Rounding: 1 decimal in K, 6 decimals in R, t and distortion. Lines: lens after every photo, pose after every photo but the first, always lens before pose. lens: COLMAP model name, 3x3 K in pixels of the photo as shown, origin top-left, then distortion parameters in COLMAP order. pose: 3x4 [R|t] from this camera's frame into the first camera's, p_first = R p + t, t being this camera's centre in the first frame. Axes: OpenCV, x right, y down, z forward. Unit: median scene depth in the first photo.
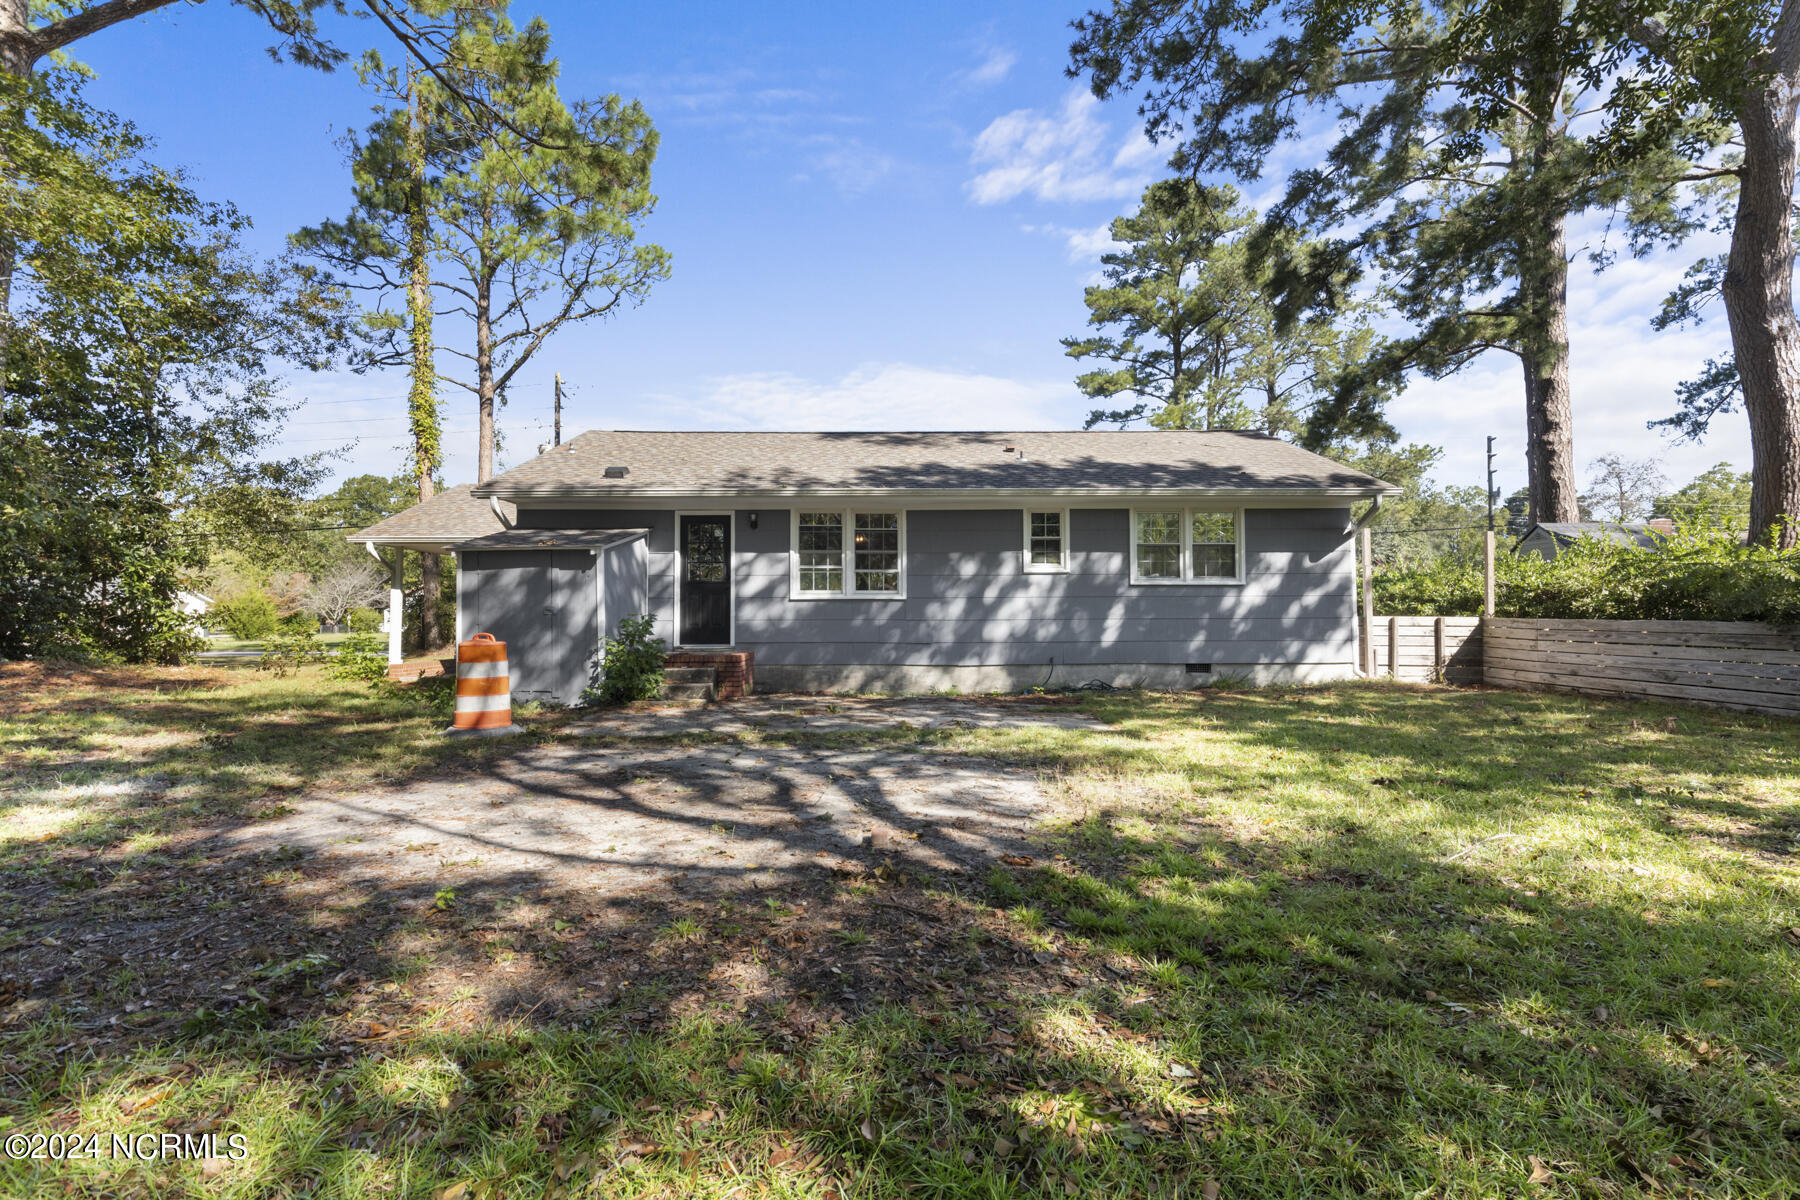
lens RADIAL K [[836.5, 0, 900.0], [0, 836.5, 600.0], [0, 0, 1]] dist [0.000449, -0.000064]
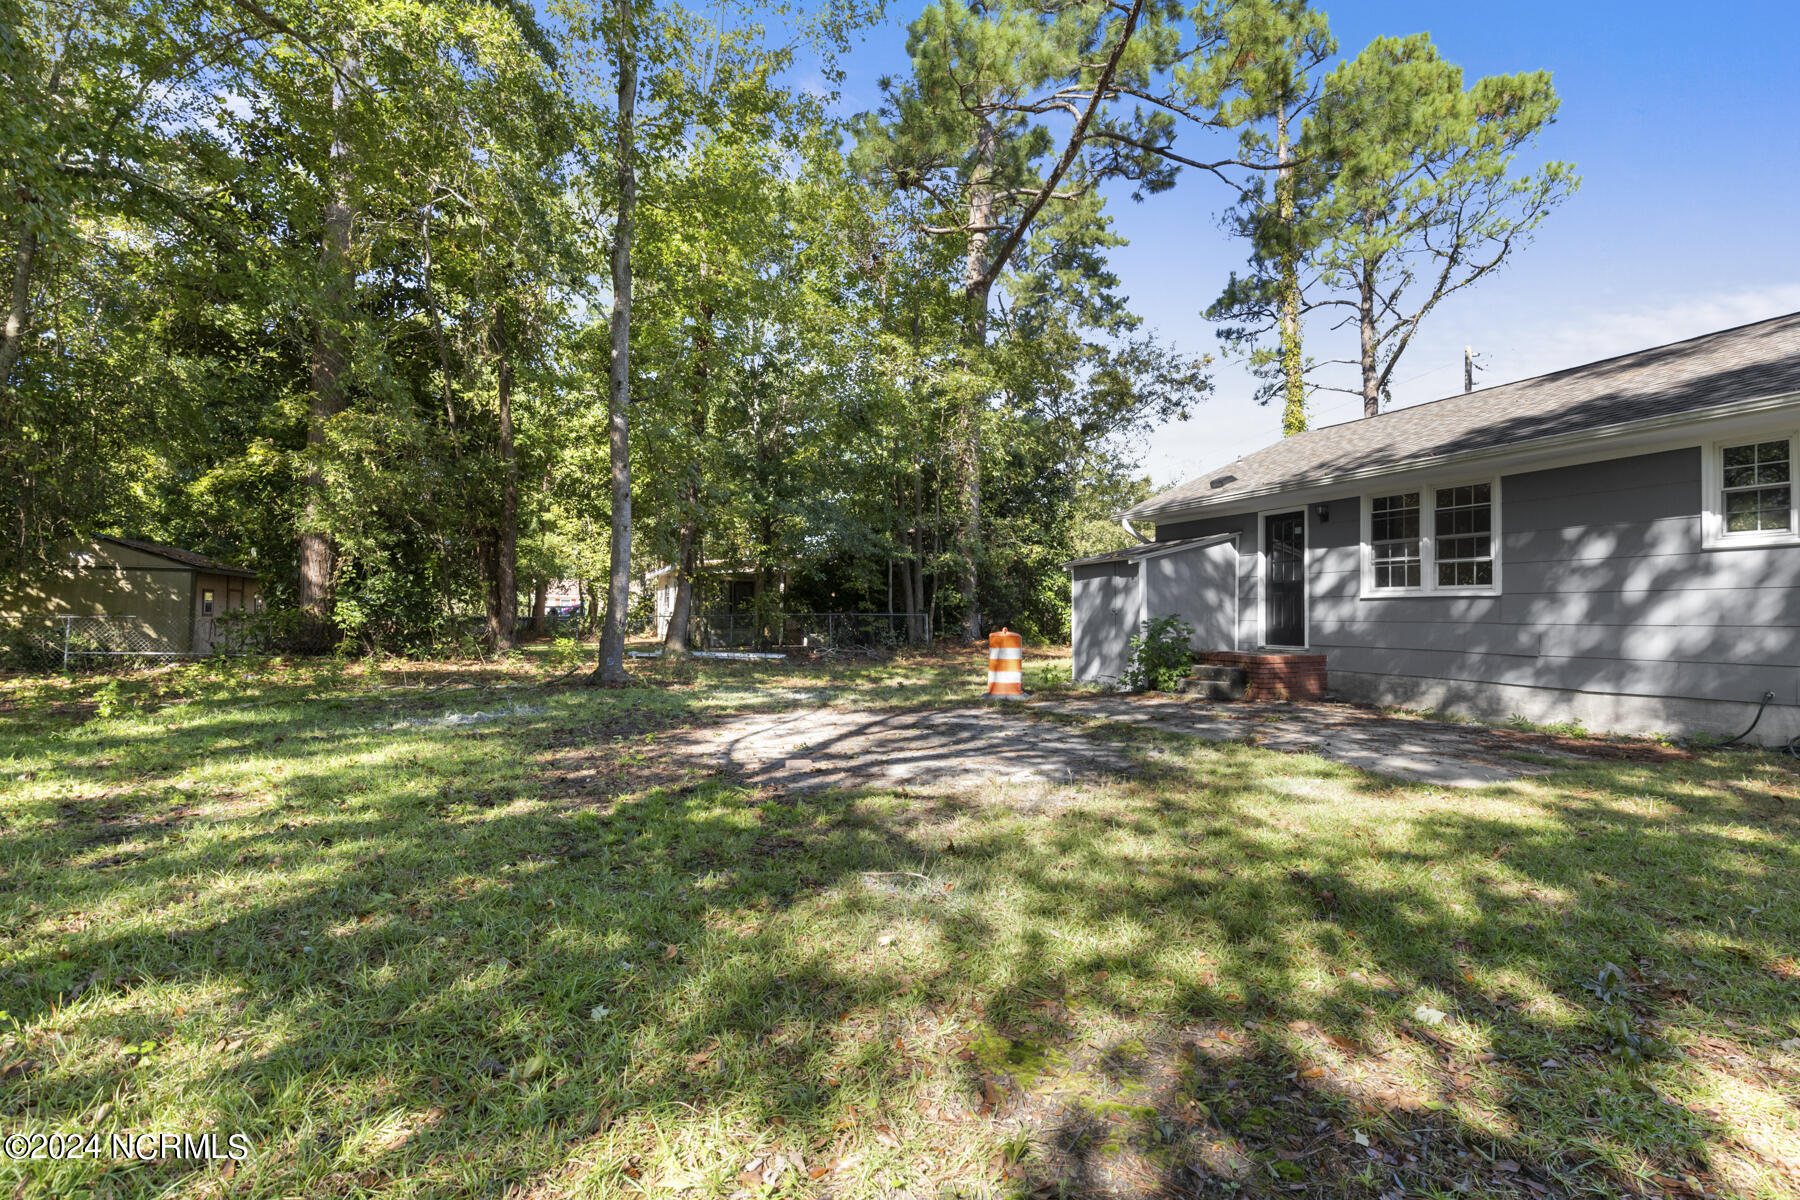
lens RADIAL K [[845.7, 0, 900.0], [0, 845.7, 600.0], [0, 0, 1]] dist [-0.017024, -0.000345]
pose [[0.320485, -0.009382, -0.947207, 0.539730], [0.014426, 0.999883, -0.005023, -0.001404], [0.947144, -0.012054, 0.320583, 0.256700]]
